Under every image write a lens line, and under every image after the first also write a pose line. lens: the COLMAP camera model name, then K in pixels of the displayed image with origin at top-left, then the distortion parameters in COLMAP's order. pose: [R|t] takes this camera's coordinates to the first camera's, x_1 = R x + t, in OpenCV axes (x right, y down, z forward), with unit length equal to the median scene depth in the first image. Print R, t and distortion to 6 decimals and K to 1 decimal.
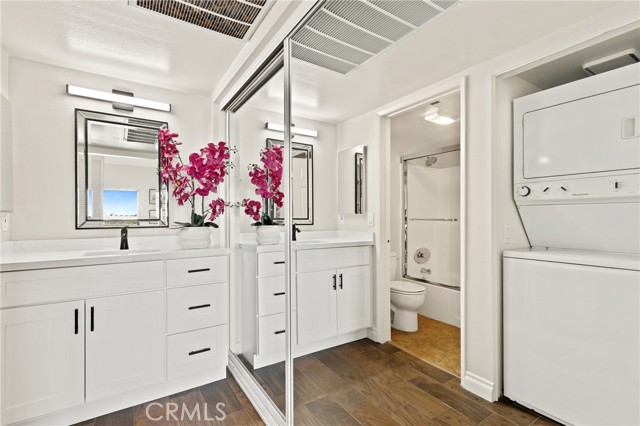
lens RADIAL K [[295.7, 0, 323.5], [0, 295.7, 215.5], [0, 0, 1]] dist [0.001277, 0.000179]
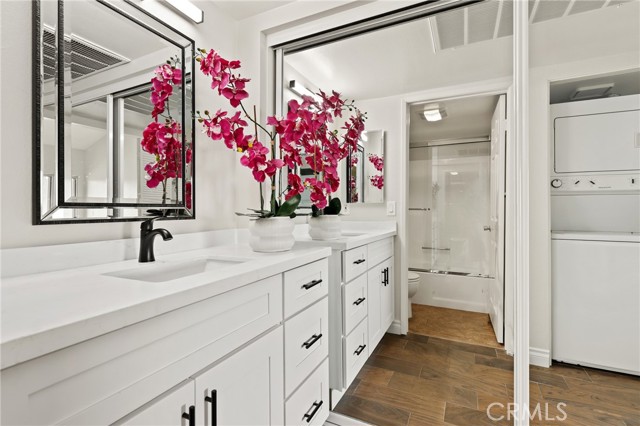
lens RADIAL K [[295.7, 0, 323.5], [0, 295.7, 215.5], [0, 0, 1]] dist [0.001277, 0.000179]
pose [[0.859445, -0.009046, 0.511148, -0.671005], [-0.001591, 0.999791, 0.020369, 0.022738], [-0.511225, -0.018319, 0.859252, 0.382553]]
